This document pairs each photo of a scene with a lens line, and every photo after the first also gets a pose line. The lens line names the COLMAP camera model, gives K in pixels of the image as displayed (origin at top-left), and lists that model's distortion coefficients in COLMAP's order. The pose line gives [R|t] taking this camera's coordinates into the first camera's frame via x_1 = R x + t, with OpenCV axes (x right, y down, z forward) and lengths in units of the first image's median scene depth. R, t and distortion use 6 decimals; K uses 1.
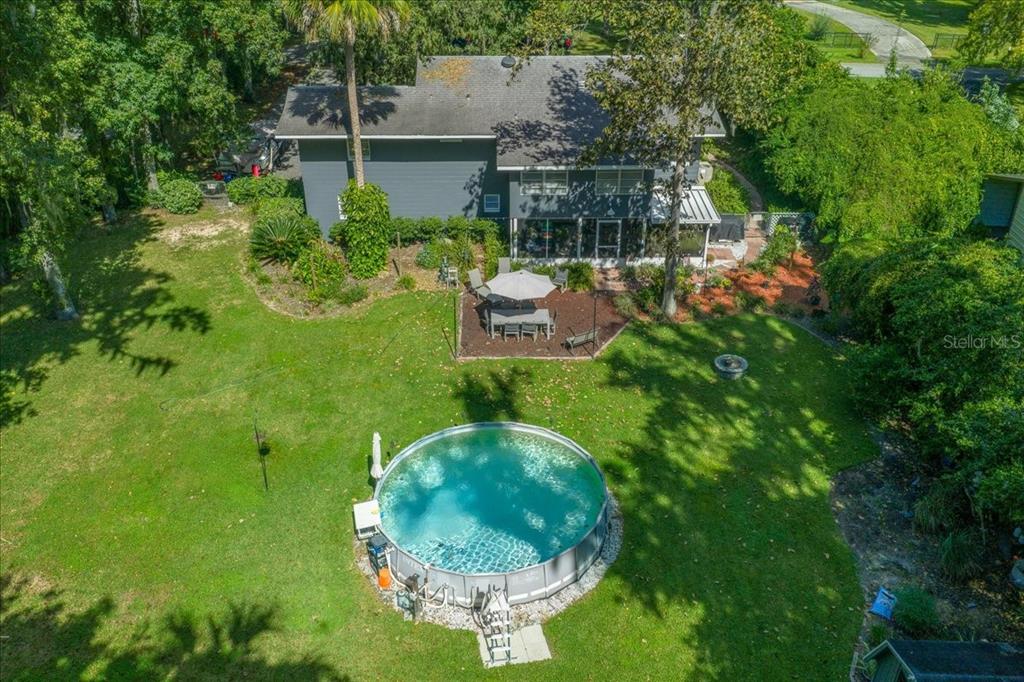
lens RADIAL K [[849.8, 0, 512.0], [0, 849.8, 341.0], [0, 0, 1]] dist [-0.005710, -0.002345]
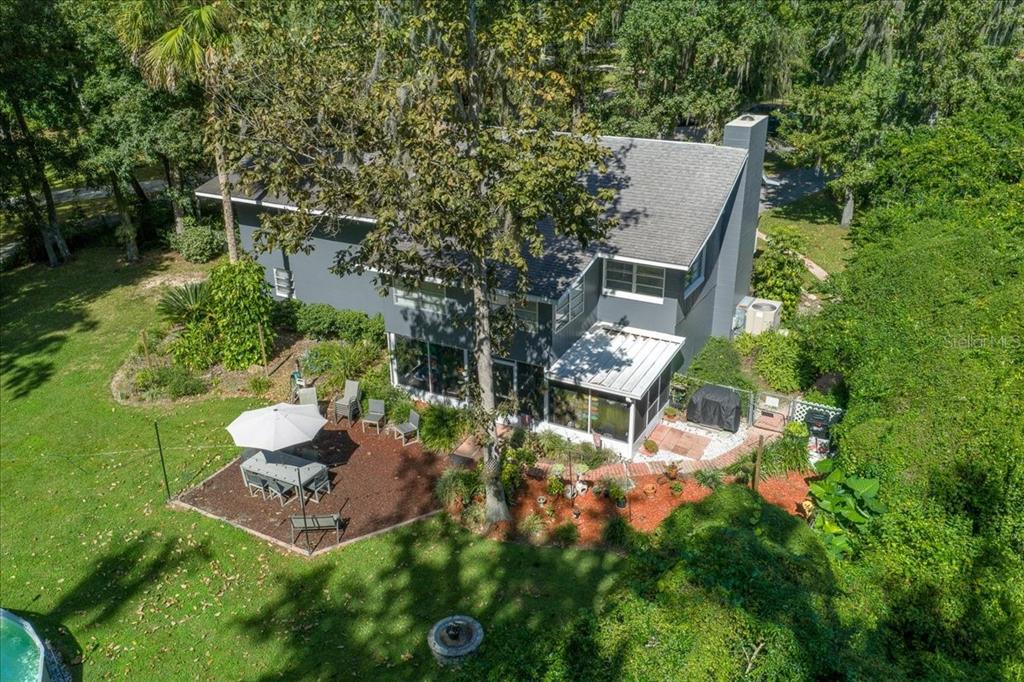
lens RADIAL K [[849.8, 0, 512.0], [0, 849.8, 341.0], [0, 0, 1]] dist [-0.005710, -0.002345]
pose [[0.868779, 0.184110, -0.459702, 0.441747], [-0.222106, 0.974578, -0.029436, -0.141966], [0.442596, 0.127676, 0.887585, 0.410735]]
